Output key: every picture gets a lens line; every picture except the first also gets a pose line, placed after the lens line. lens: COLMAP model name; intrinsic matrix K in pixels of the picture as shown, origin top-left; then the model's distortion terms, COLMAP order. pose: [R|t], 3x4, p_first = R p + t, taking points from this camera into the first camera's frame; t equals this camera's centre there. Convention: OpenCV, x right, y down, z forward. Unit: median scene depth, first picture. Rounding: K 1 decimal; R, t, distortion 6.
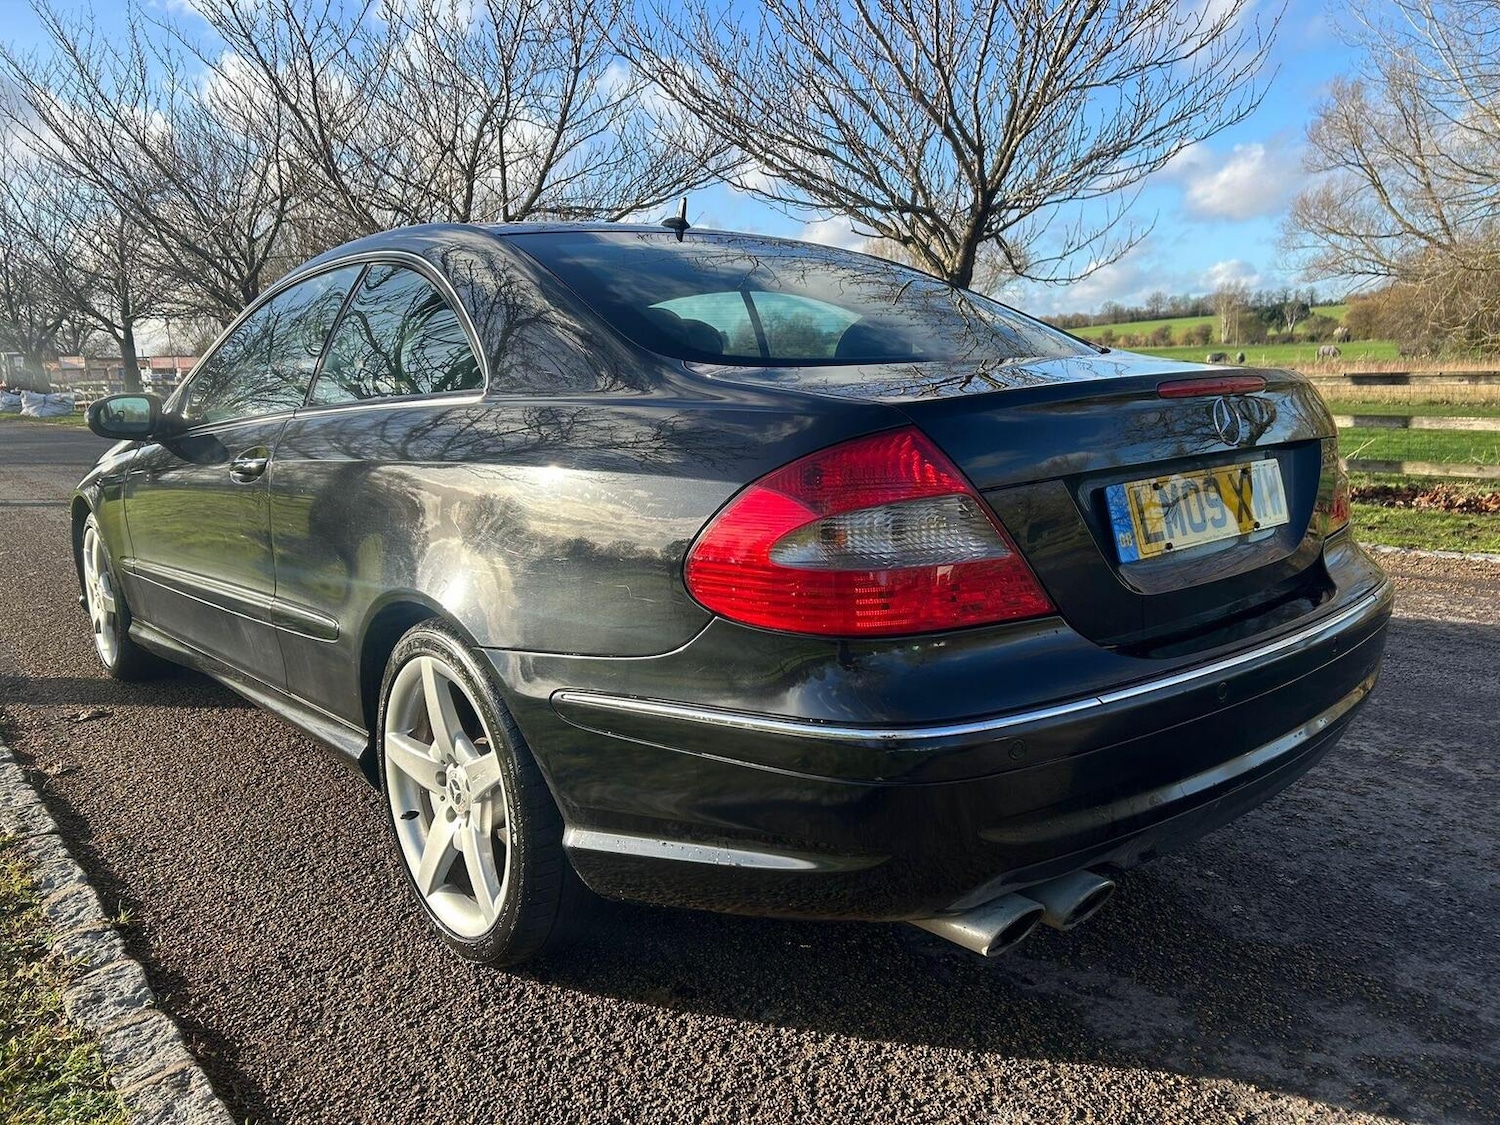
lens RADIAL K [[1123.5, 0, 746.7], [0, 1123.5, 557.7], [0, 0, 1]] dist [0.052624, -0.057432]
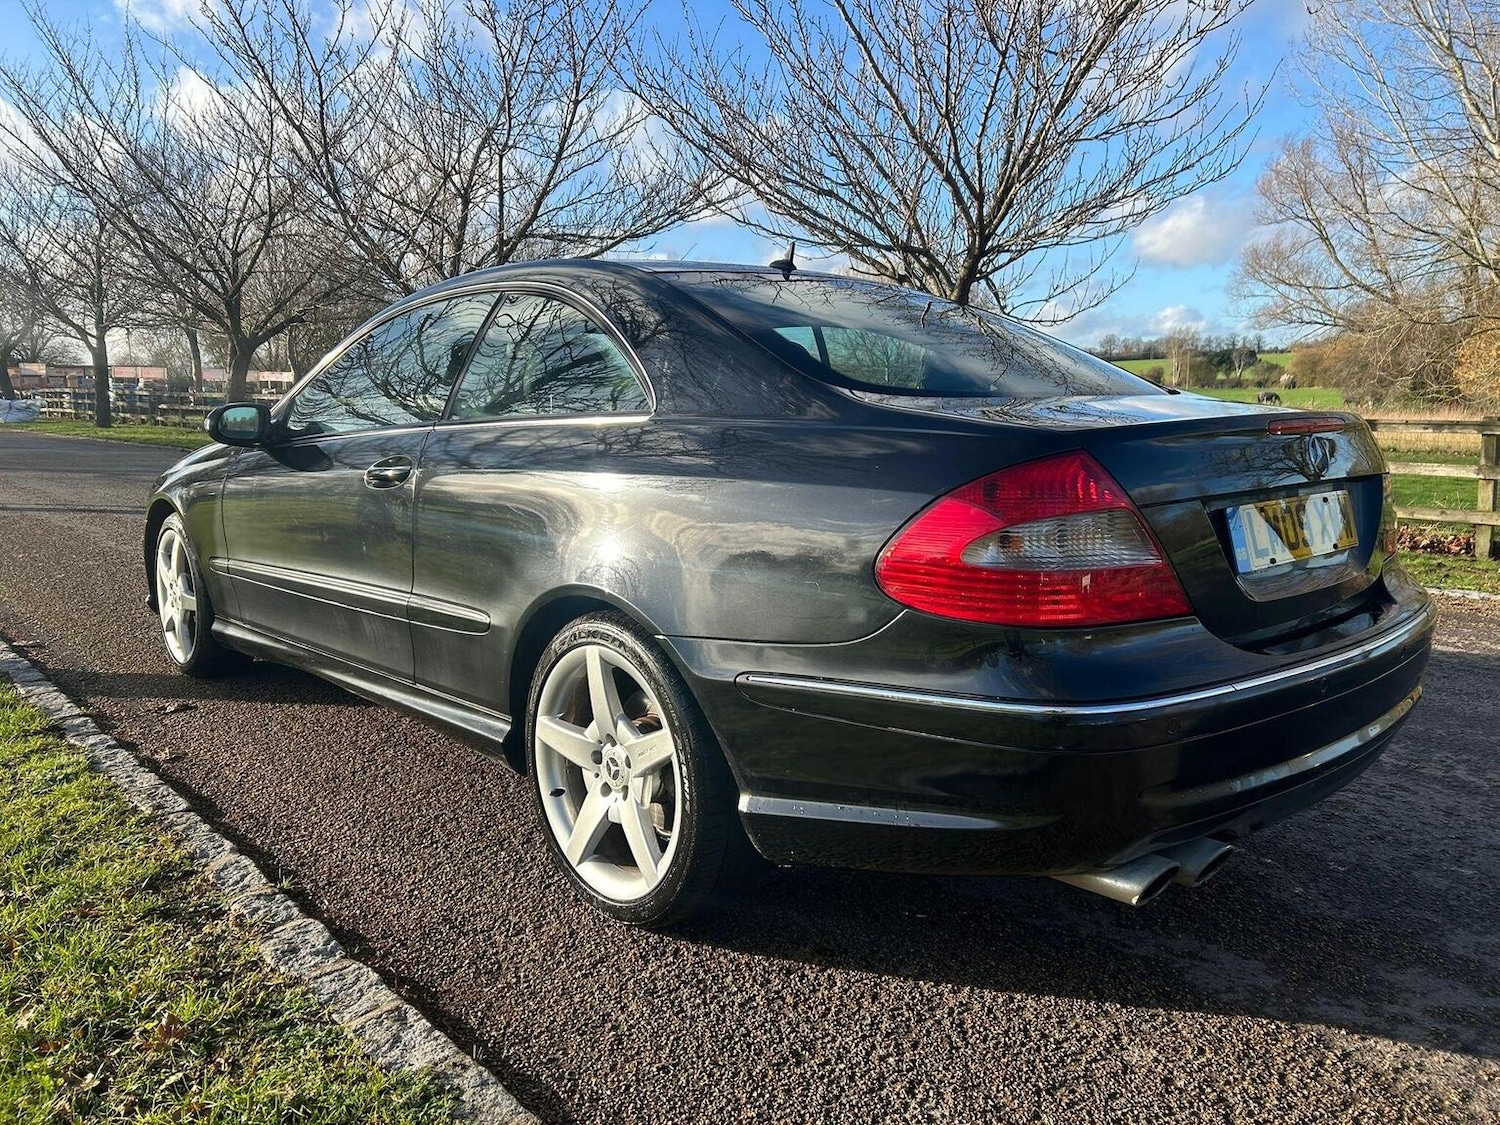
lens RADIAL K [[1123.5, 0, 744.0], [0, 1123.5, 544.0], [0, 0, 1]] dist [0.052624, -0.057432]
pose [[0.998982, 0.026104, 0.036782, -0.139301], [-0.024766, 0.999031, -0.036369, 0.018554], [-0.037696, 0.035421, 0.998661, -0.094151]]
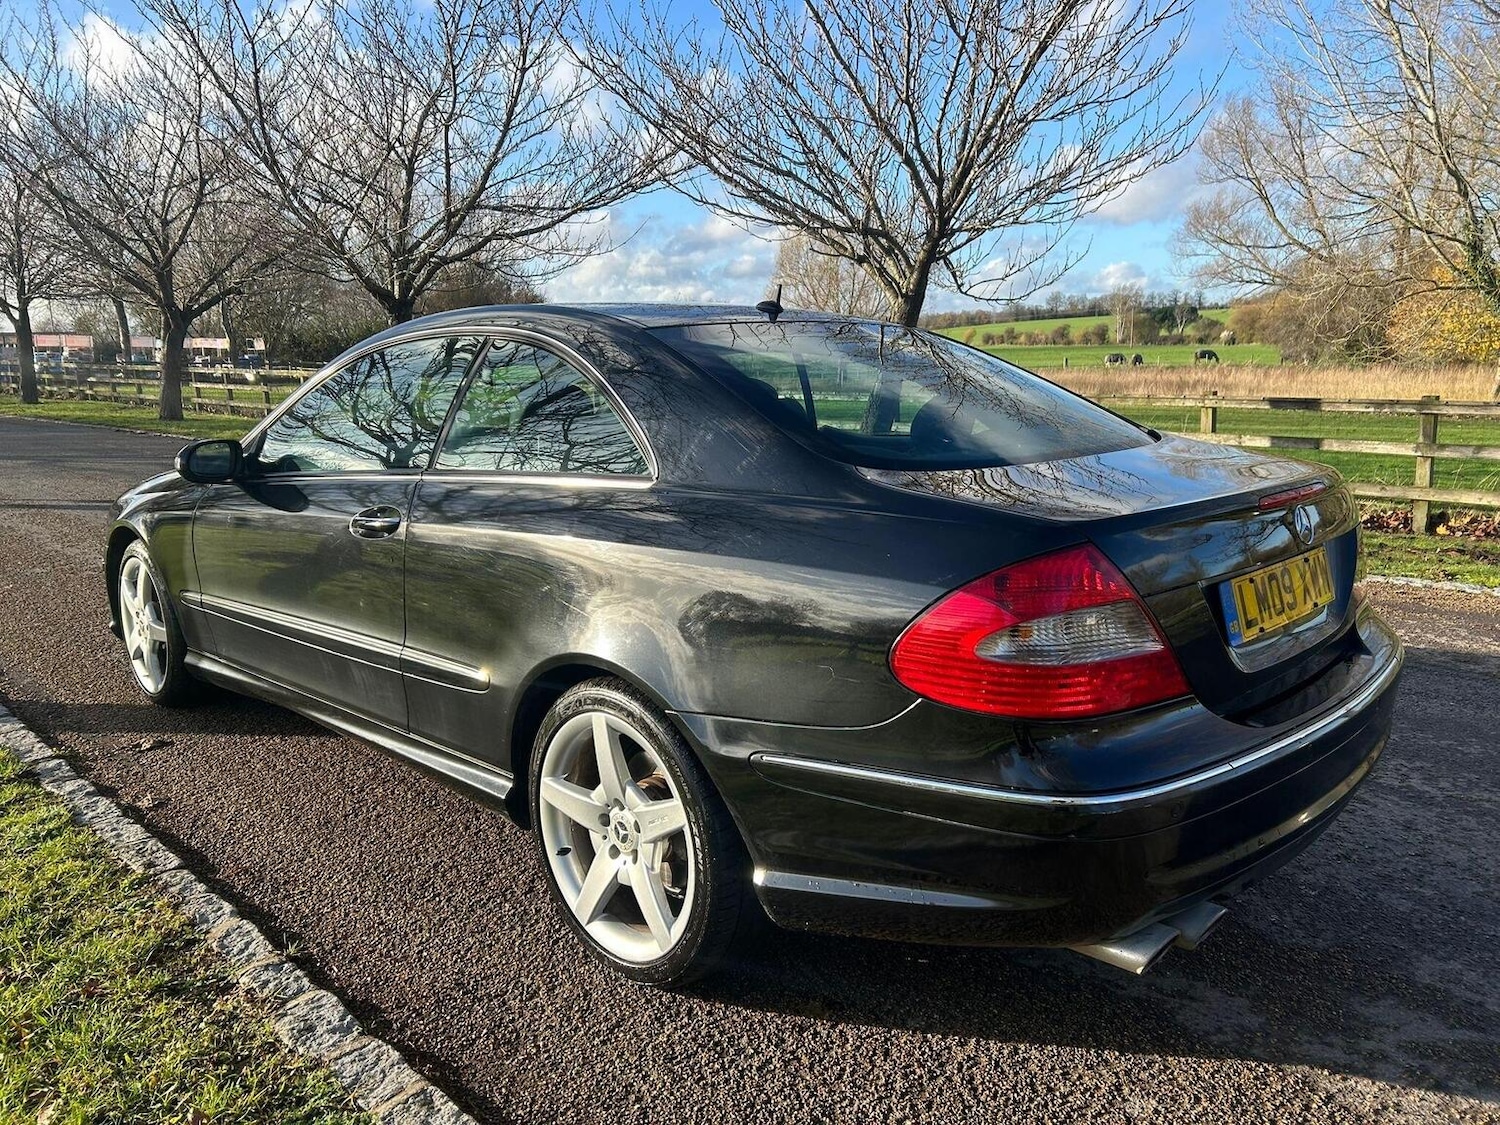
lens RADIAL K [[1123.5, 0, 762.5], [0, 1123.5, 555.3], [0, 0, 1]] dist [0.052624, -0.057432]
pose [[0.995392, 0.006098, 0.095698, -0.180326], [-0.006859, 0.999947, 0.007629, -0.062195], [-0.095646, -0.008251, 0.995381, -0.103052]]
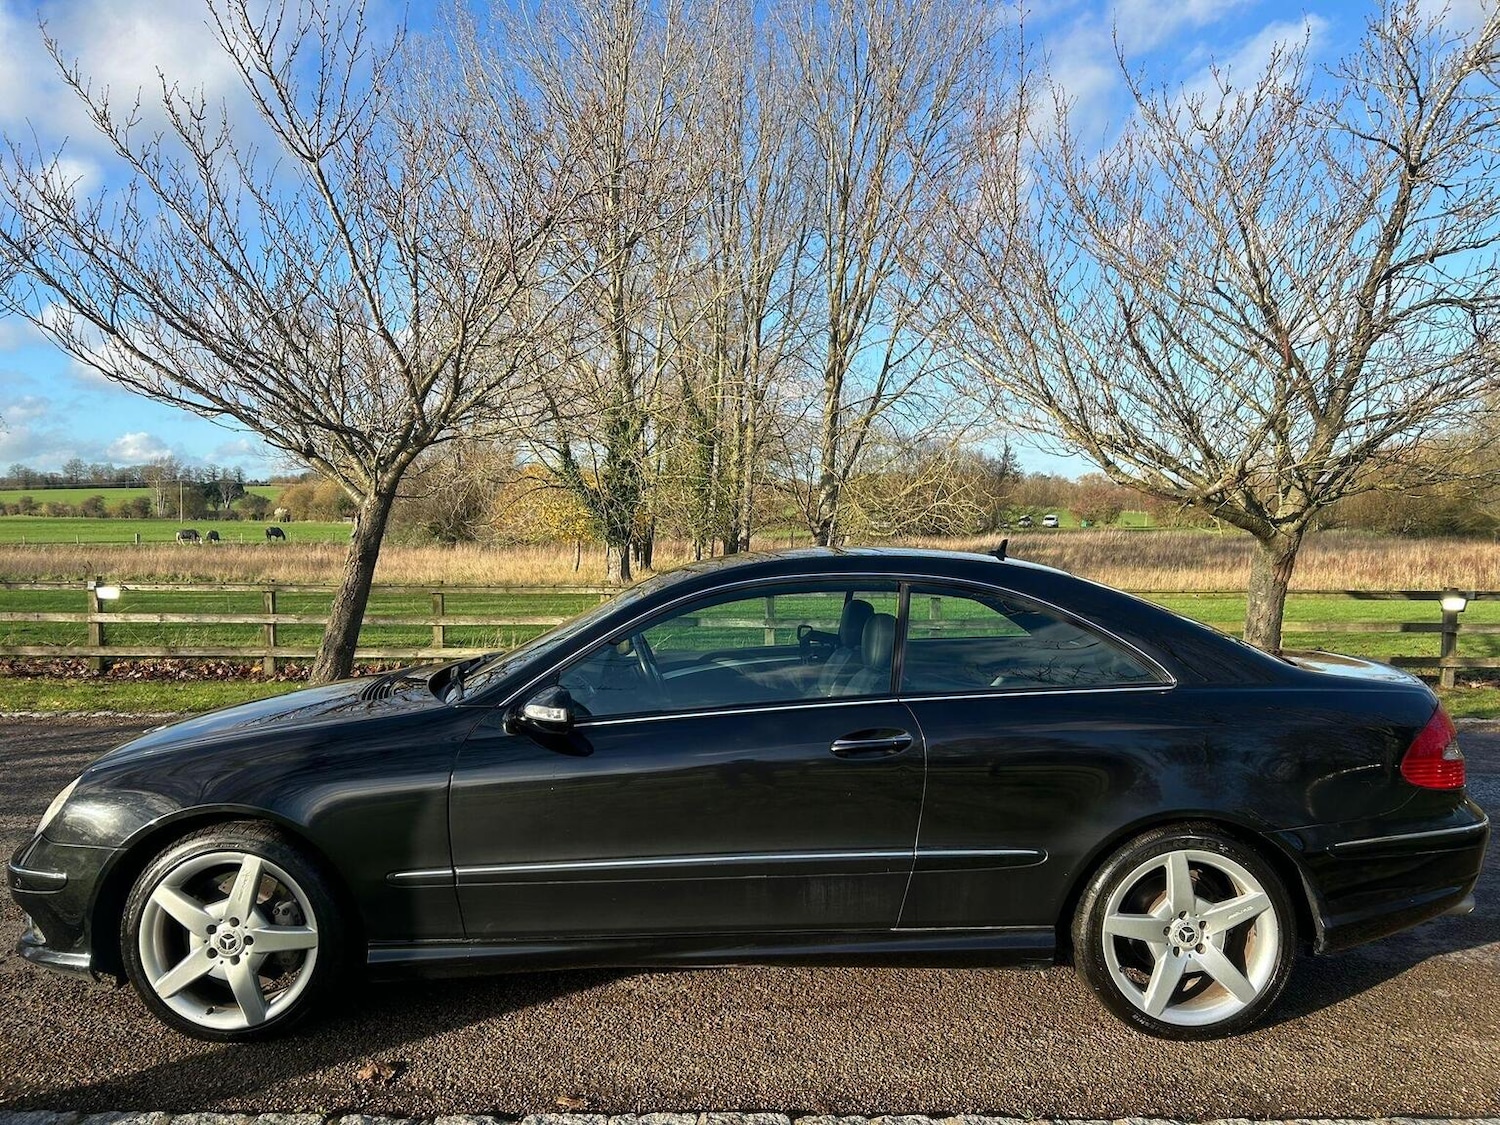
lens RADIAL K [[1123.5, 0, 746.3], [0, 1123.5, 556.9], [0, 0, 1]] dist [0.052624, -0.057432]
pose [[0.637165, 0.014601, 0.770589, -1.516381], [0.102777, 0.989282, -0.103726, -0.176180], [-0.763844, 0.145289, 0.628835, 0.305840]]
